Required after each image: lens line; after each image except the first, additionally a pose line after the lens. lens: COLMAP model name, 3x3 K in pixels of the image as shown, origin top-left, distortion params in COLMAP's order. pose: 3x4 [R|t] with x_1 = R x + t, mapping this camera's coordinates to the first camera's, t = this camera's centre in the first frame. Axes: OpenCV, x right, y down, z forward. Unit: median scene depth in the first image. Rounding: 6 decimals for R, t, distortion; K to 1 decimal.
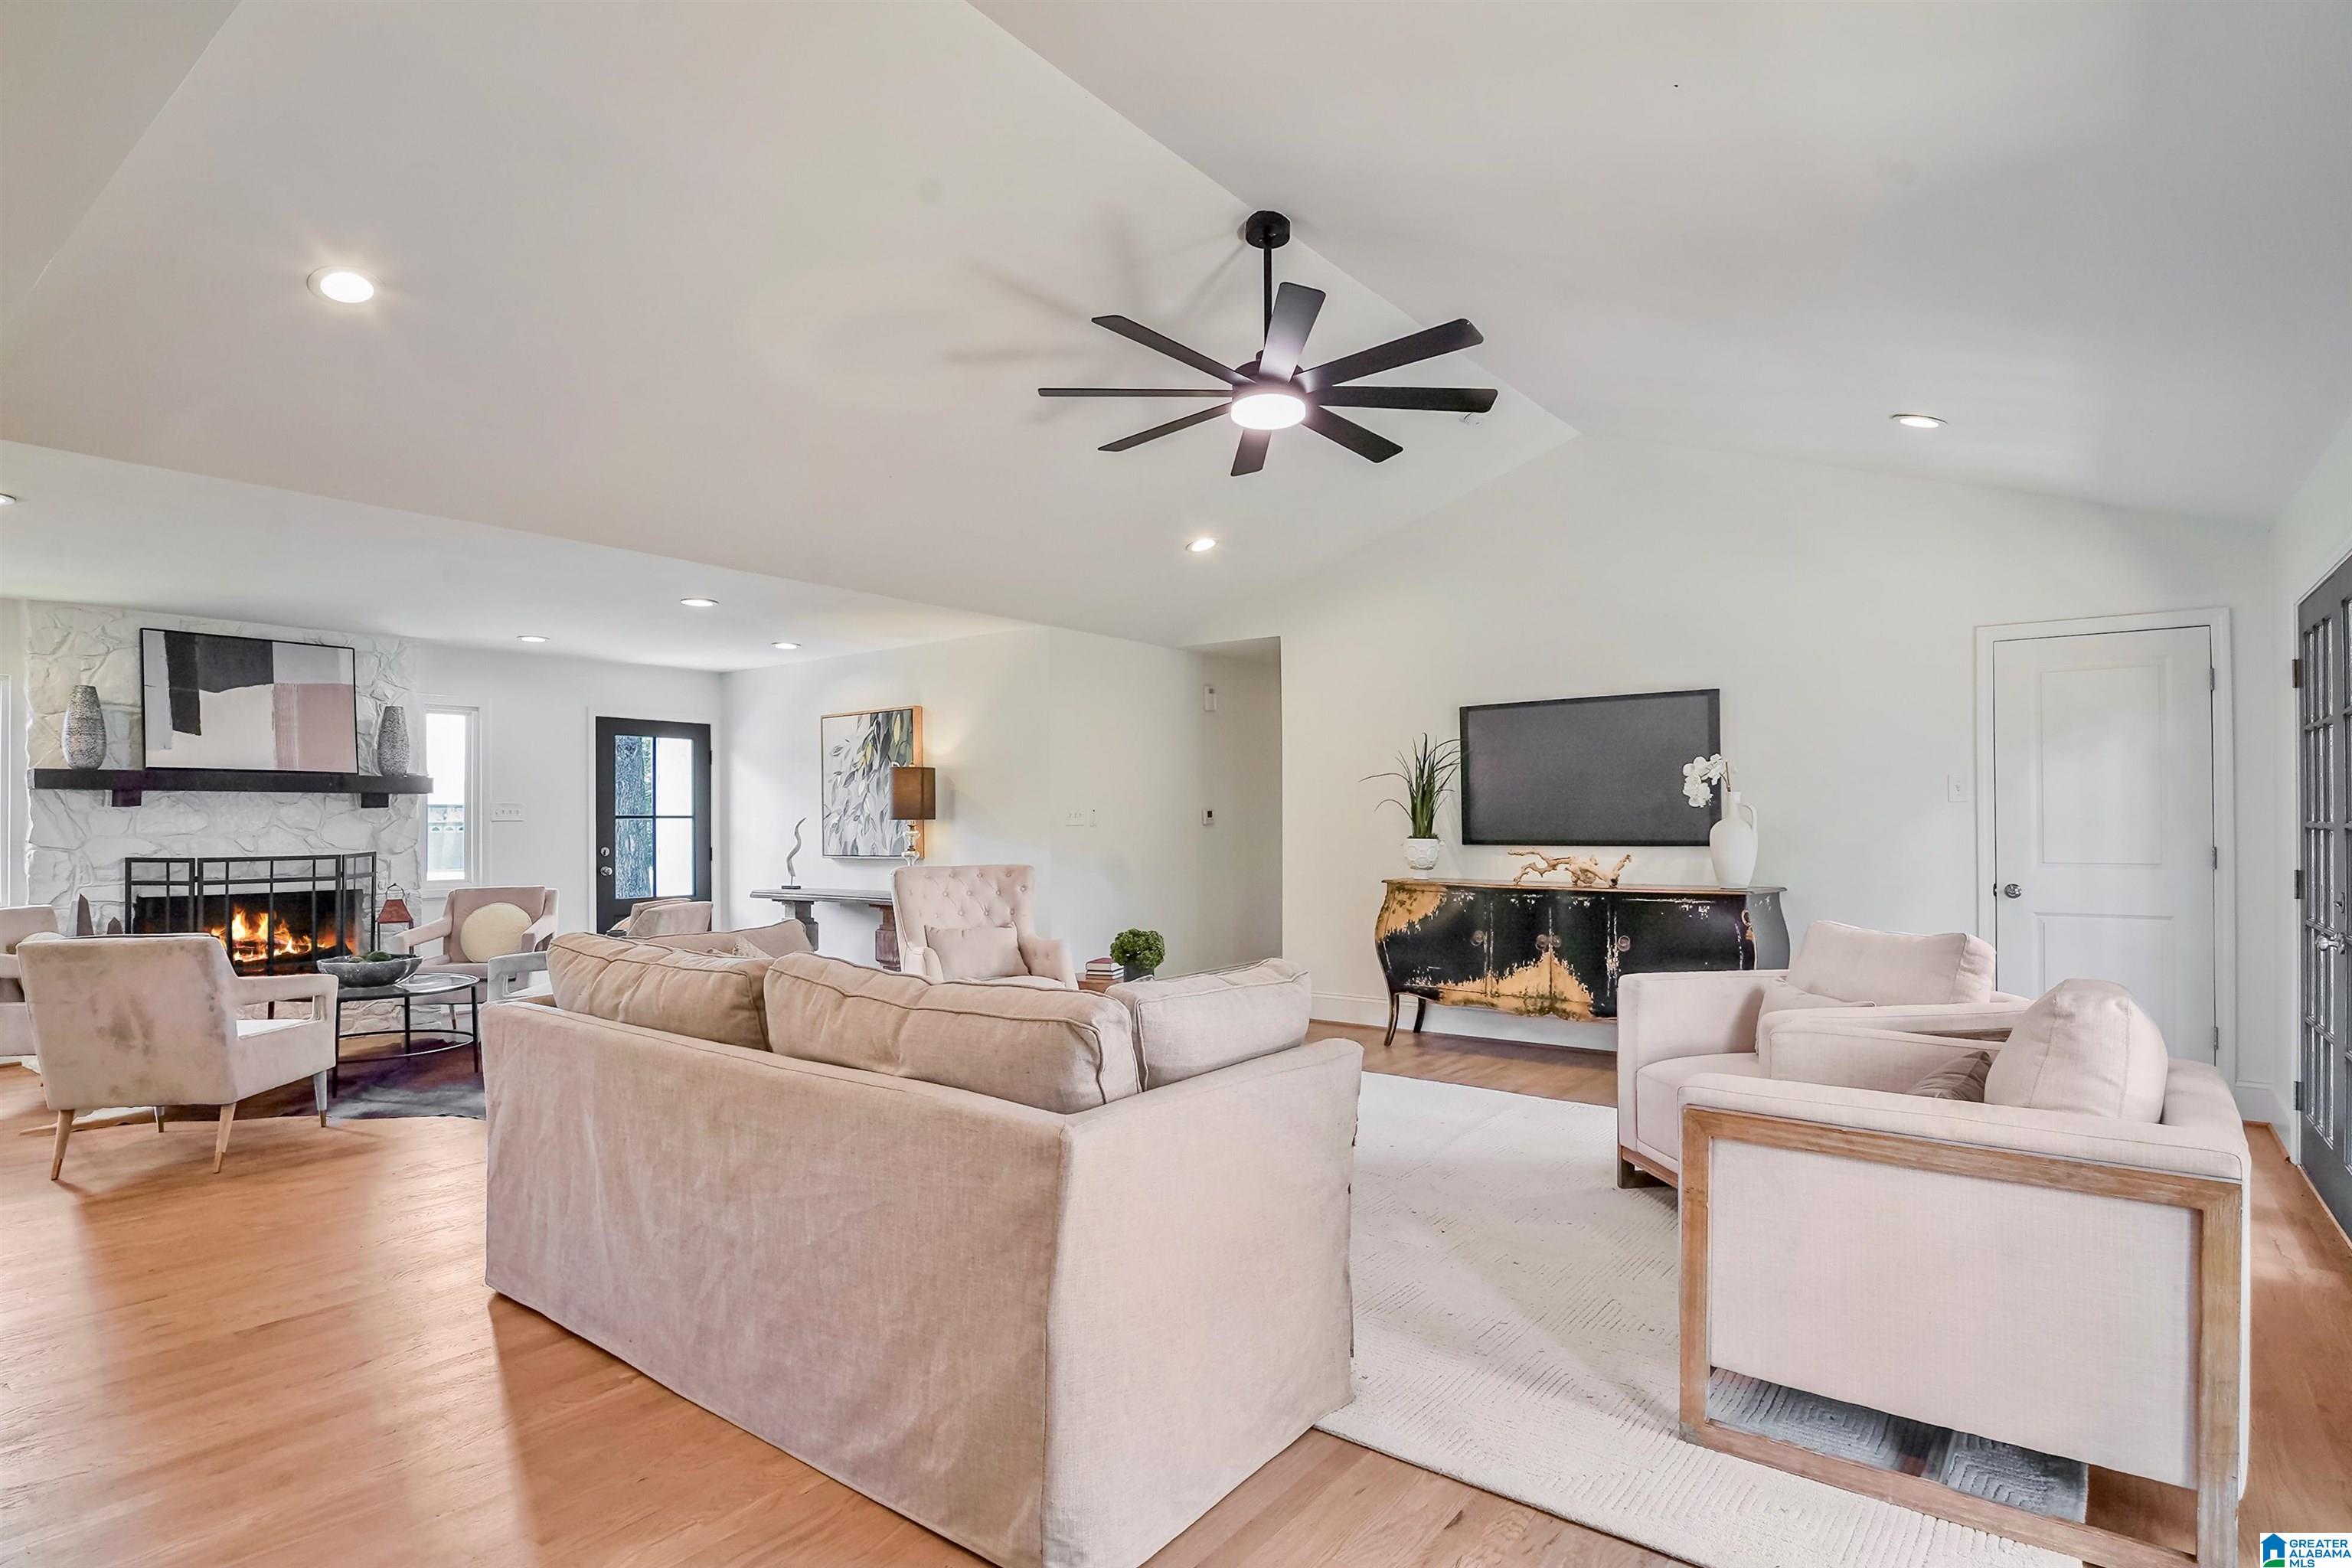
lens RADIAL K [[1200.1, 0, 1167.6], [0, 1200.1, 818.7], [0, 0, 1]] dist [-0.024568, -0.001271]
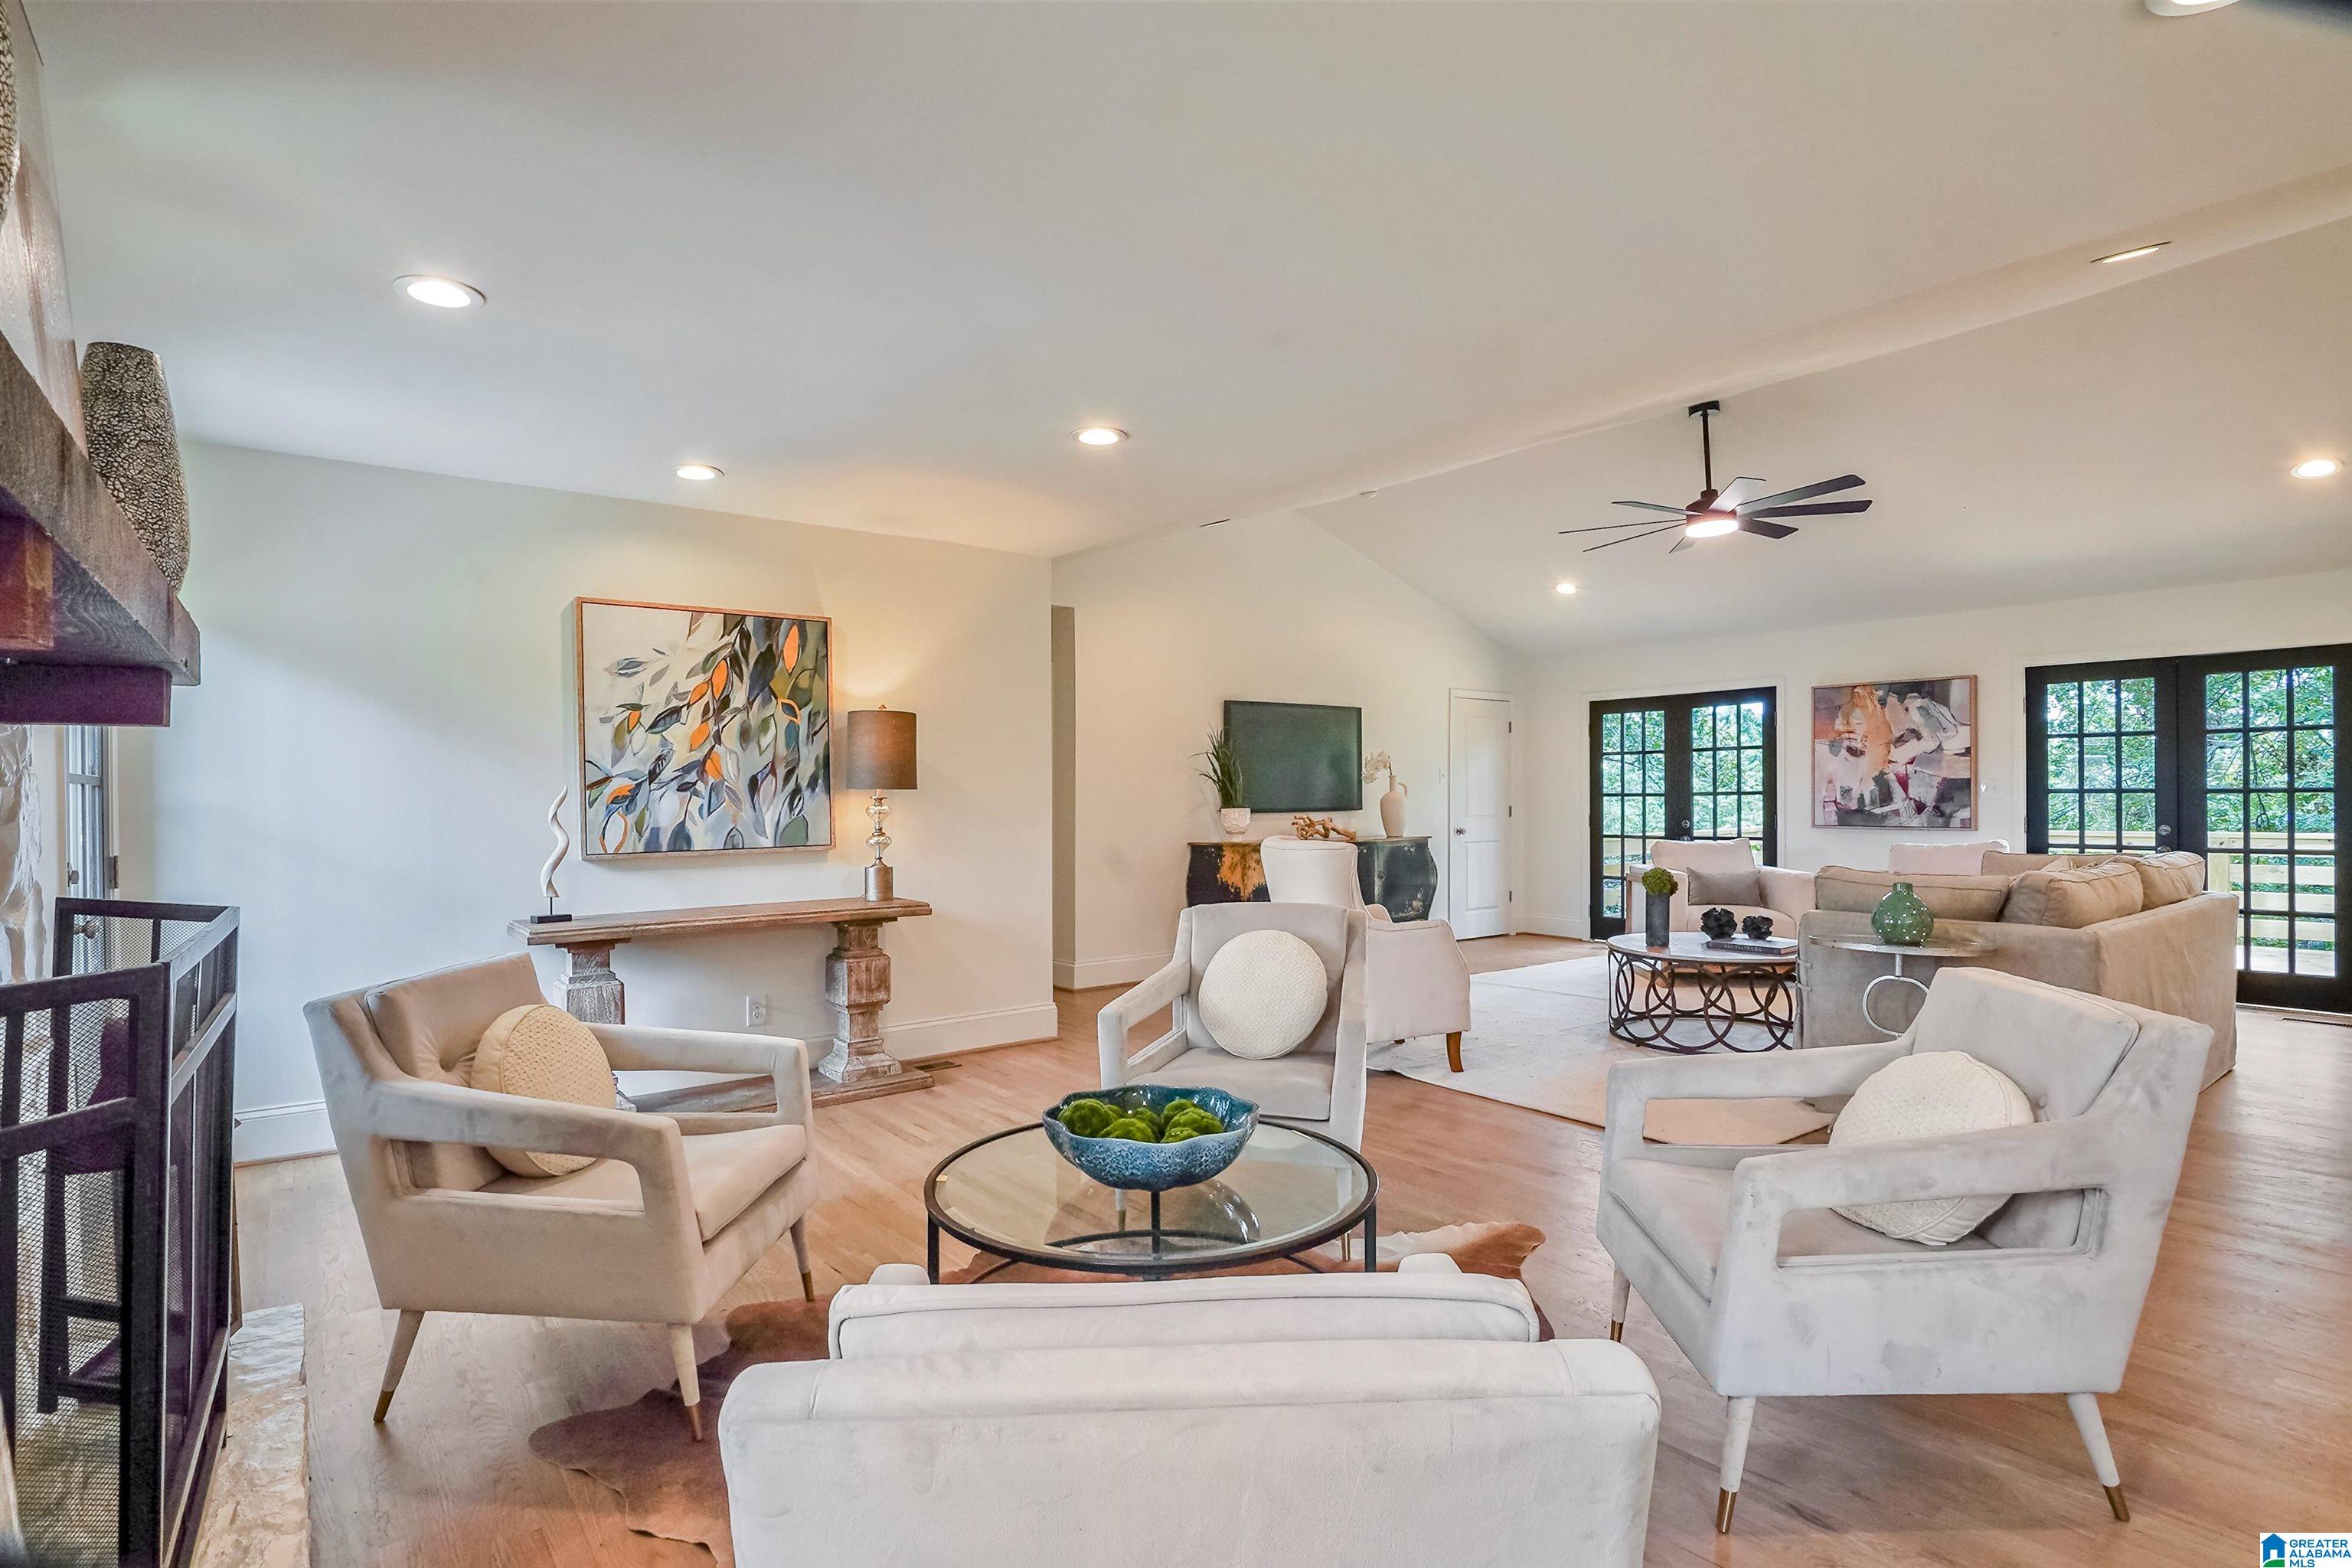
lens RADIAL K [[1160.0, 0, 1167.8], [0, 1160.0, 796.9], [0, 0, 1]] dist [-0.021951, -0.001135]
pose [[0.248269, 0.001953, 0.968689, -0.932622], [0.003530, 0.999990, -0.002921, 0.008462], [-0.968685, 0.004145, 0.248259, 0.785258]]
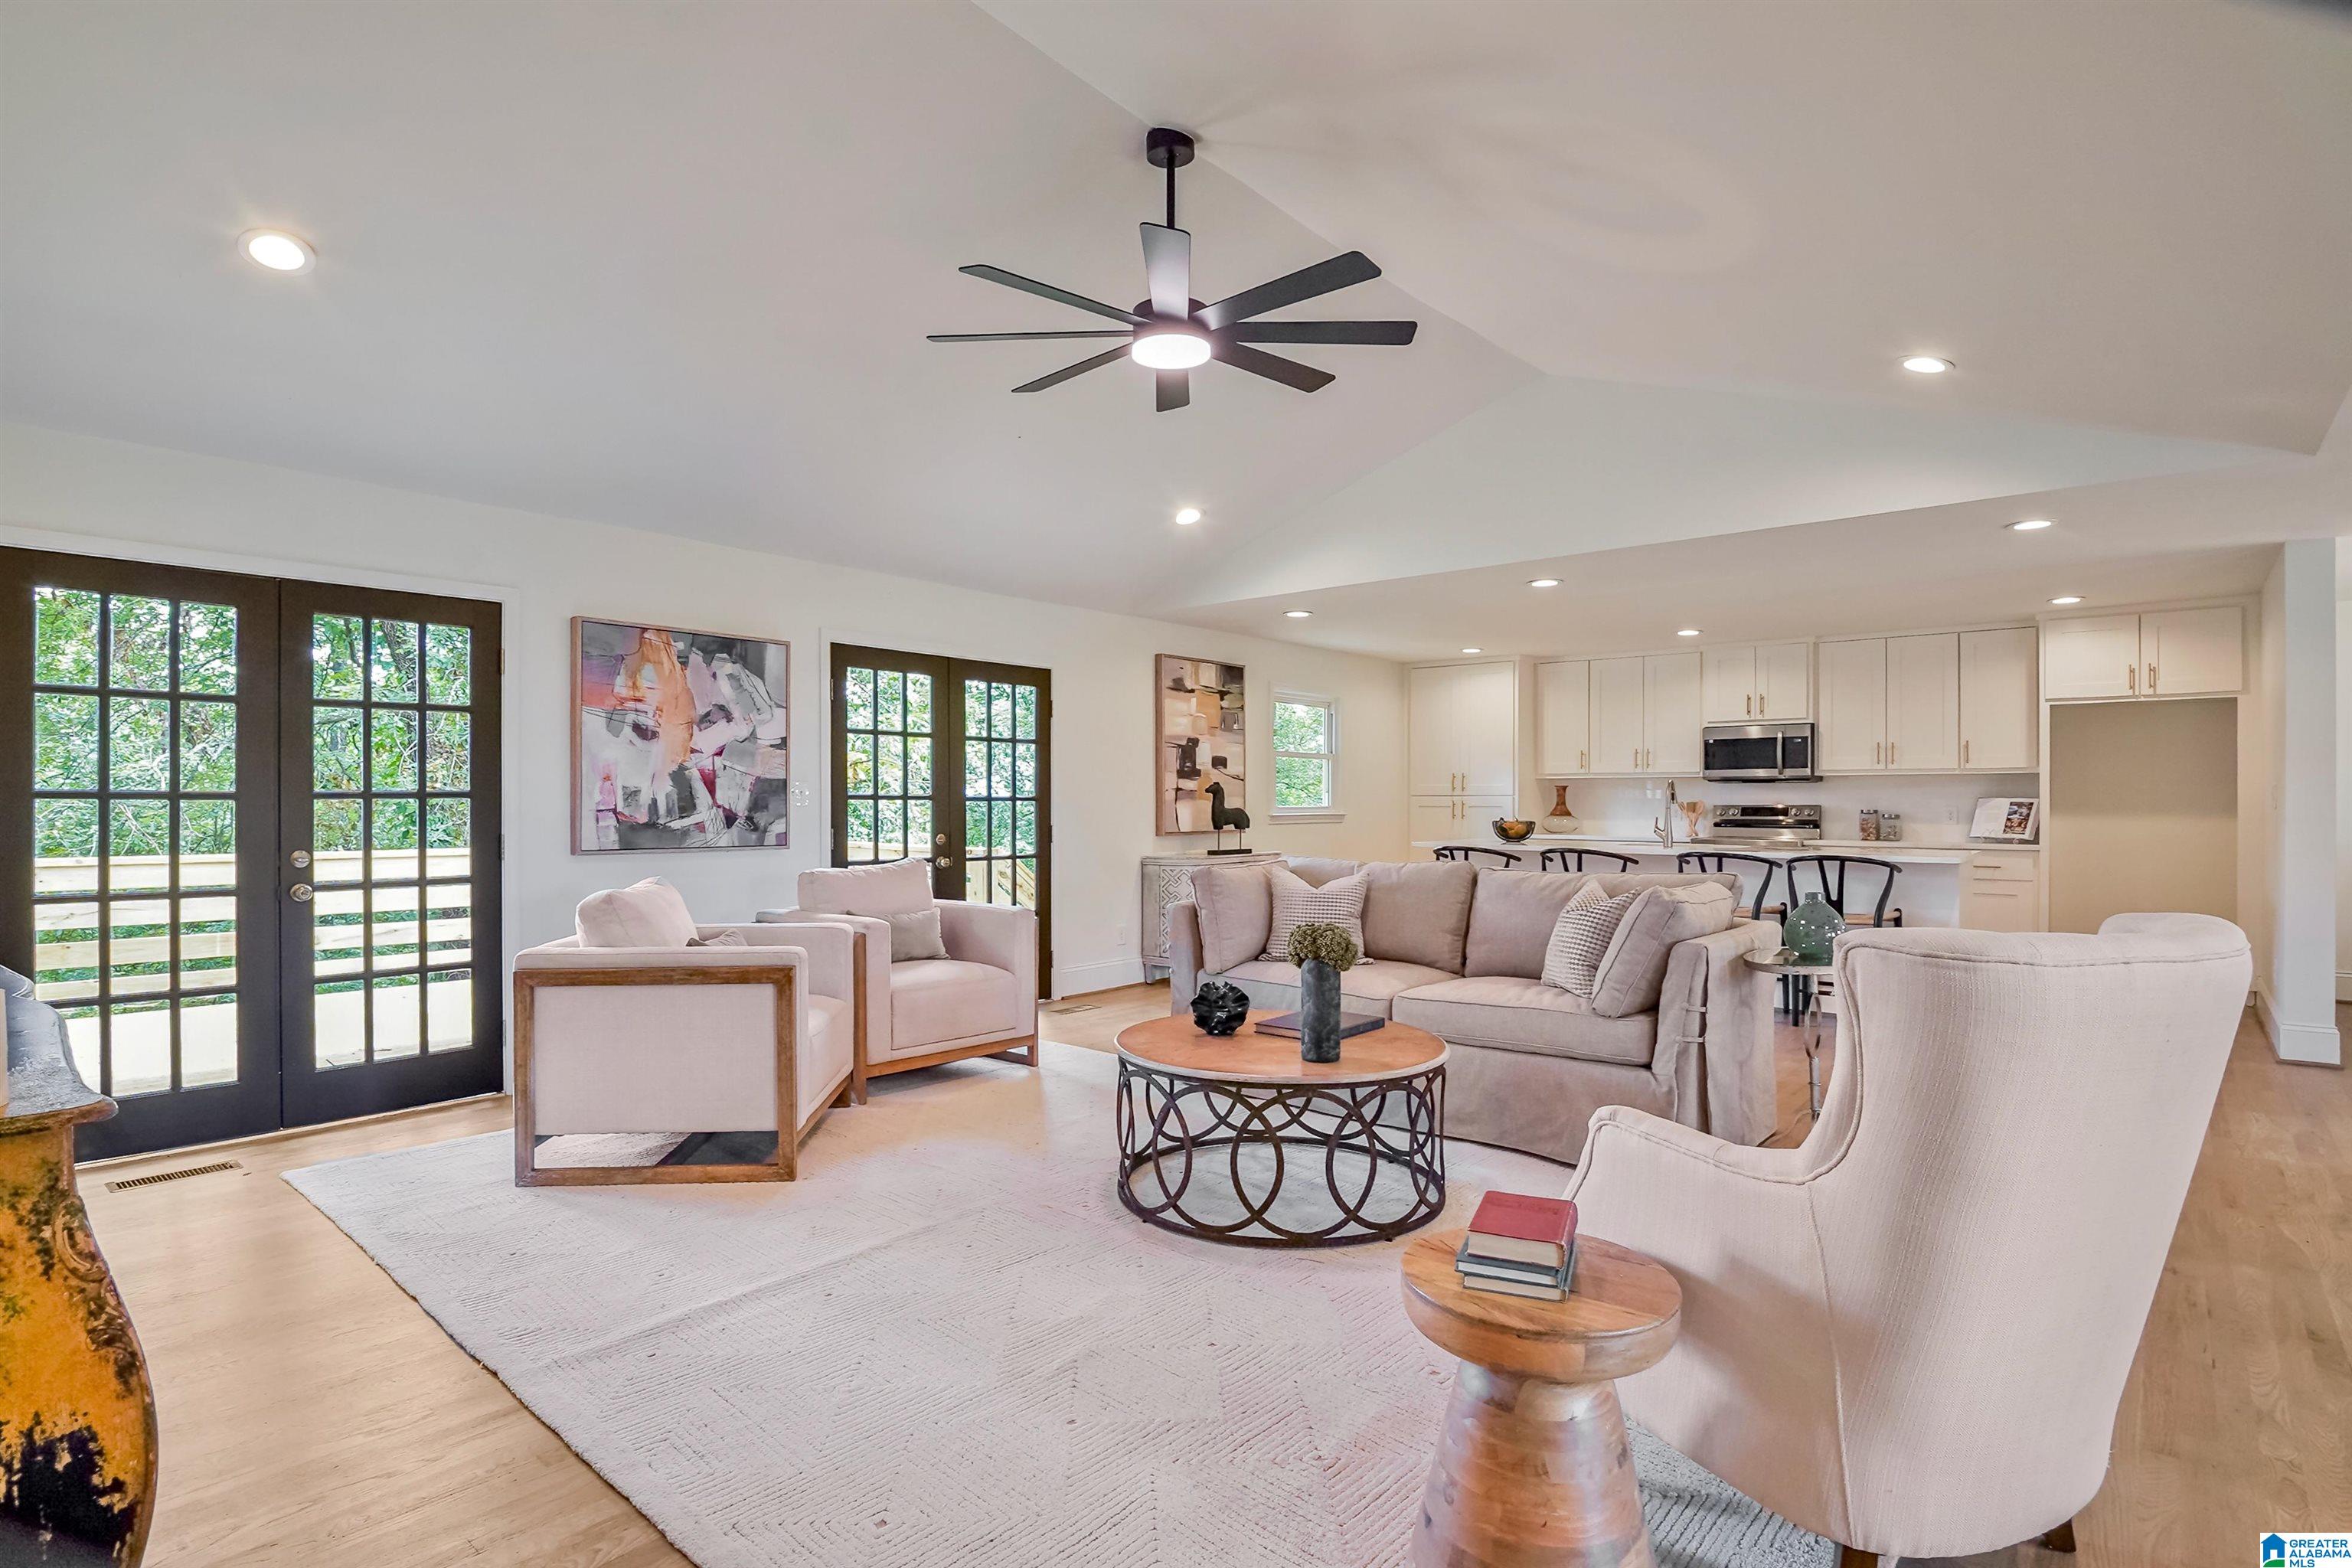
lens RADIAL K [[1174.4, 0, 1173.6], [0, 1174.4, 809.5], [0, 0, 1]] dist [-0.022030, -0.000662]
pose [[-0.998668, 0.002144, 0.051549, 0.020666], [0.002301, 0.999993, 0.002983, 0.010295], [-0.051542, 0.003098, -0.998666, 1.144056]]
